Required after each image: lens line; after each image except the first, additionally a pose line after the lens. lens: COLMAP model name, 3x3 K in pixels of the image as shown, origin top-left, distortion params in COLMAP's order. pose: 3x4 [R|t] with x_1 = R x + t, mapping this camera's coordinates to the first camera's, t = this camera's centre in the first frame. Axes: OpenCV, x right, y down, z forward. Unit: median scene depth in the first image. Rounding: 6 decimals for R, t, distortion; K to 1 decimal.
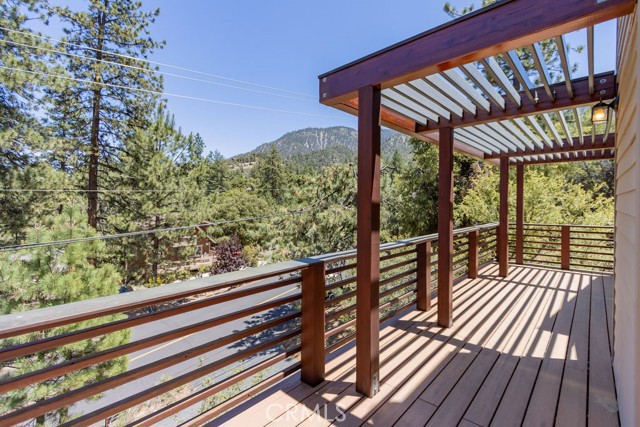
lens RADIAL K [[297.8, 0, 319.1], [0, 297.8, 200.4], [0, 0, 1]] dist [0.000744, 0.000452]
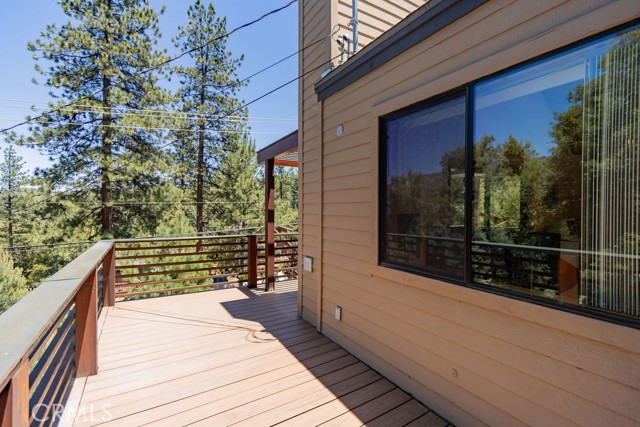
lens RADIAL K [[291.6, 0, 318.3], [0, 291.6, 211.5], [0, 0, 1]] dist [0.003950, -0.000021]
pose [[0.960394, -0.003038, -0.278629, 0.101523], [0.006132, 0.999929, 0.010233, 0.000062], [0.278578, -0.011537, 0.960344, -0.091674]]
